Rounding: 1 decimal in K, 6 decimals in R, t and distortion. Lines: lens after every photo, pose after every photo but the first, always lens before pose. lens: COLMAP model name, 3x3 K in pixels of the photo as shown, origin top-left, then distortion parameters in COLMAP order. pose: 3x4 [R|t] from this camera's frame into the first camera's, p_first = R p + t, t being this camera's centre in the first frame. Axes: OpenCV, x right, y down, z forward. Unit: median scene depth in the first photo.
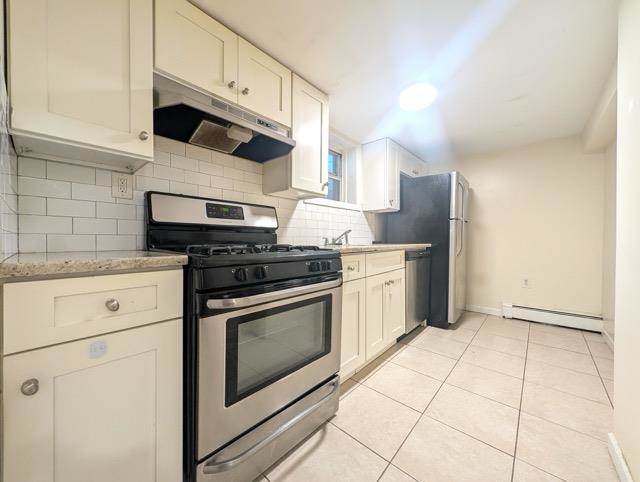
lens RADIAL K [[242.2, 0, 320.8], [0, 242.2, 239.6], [0, 0, 1]] dist [0.000853, 0.000496]
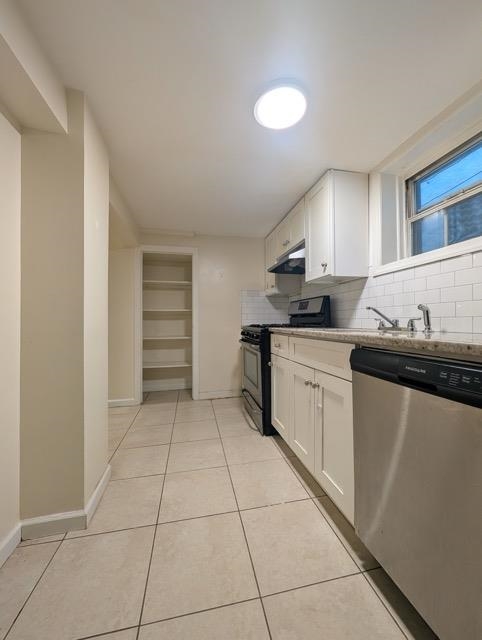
lens RADIAL K [[242.2, 0, 241.4], [0, 242.2, 319.7], [0, 0, 1]] dist [0.000853, 0.000496]
pose [[-0.586718, -0.005607, -0.809772, 0.951079], [-0.005912, 0.999979, -0.002641, -0.001178], [0.809770, 0.003238, -0.586739, 1.232302]]
